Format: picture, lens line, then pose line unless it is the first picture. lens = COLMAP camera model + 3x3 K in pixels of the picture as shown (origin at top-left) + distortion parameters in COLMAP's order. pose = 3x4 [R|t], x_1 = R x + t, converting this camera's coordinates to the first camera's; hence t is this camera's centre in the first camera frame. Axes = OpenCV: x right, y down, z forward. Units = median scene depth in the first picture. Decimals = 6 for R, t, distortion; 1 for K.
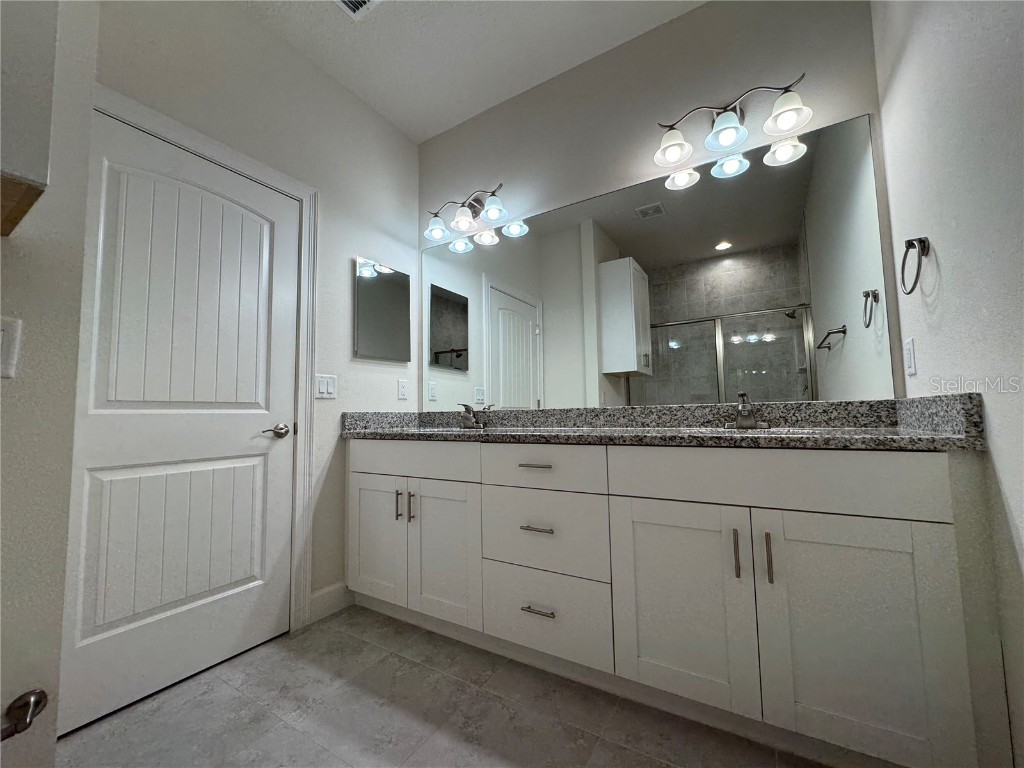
lens RADIAL K [[411.1, 0, 512.0], [0, 411.1, 384.0], [0, 0, 1]] dist [-0.000679, 0.000137]
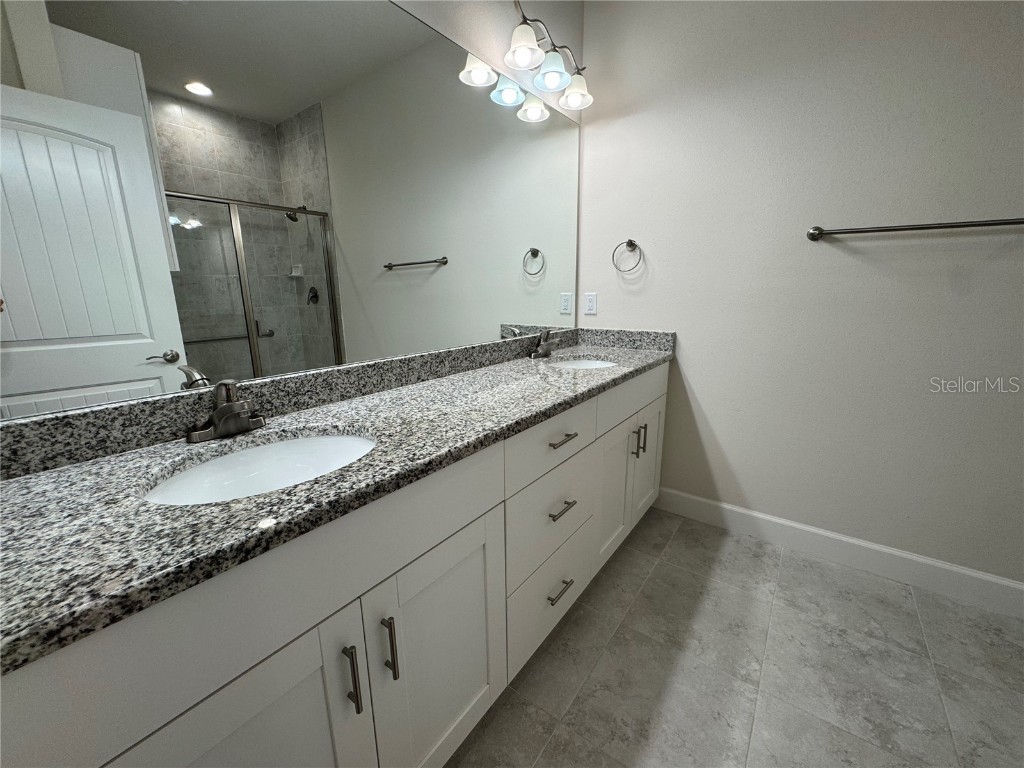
lens RADIAL K [[411.1, 0, 512.0], [0, 411.1, 384.0], [0, 0, 1]] dist [-0.000679, 0.000137]
pose [[0.083845, -0.207006, 0.974740, -0.594300], [-0.068212, 0.974698, 0.212864, -0.060854], [-0.994141, -0.084336, 0.067603, 0.883224]]
